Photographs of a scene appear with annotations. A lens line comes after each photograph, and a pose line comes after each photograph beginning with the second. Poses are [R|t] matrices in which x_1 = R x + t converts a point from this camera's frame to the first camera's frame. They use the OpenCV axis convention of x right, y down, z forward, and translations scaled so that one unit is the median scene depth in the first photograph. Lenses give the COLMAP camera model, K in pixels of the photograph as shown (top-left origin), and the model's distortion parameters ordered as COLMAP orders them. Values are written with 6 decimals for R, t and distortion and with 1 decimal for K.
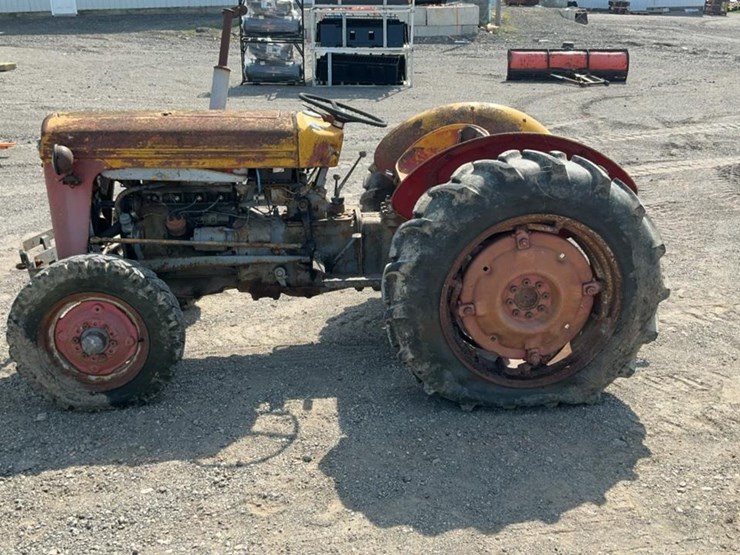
lens RADIAL K [[787.8, 0, 374.0], [0, 787.8, 277.7], [0, 0, 1]] dist [0.025688, 0.000000]
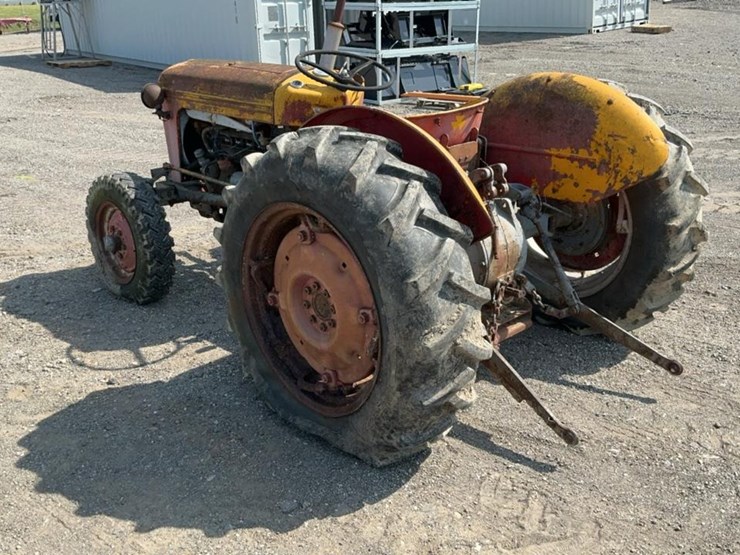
lens RADIAL K [[787.8, 0, 372.8], [0, 787.8, 281.1], [0, 0, 1]] dist [0.025688, 0.000000]
pose [[0.612494, 0.254280, -0.748461, 0.792833], [-0.219241, 0.964348, 0.148212, -0.126053], [0.759464, 0.073314, 0.646405, 0.475277]]
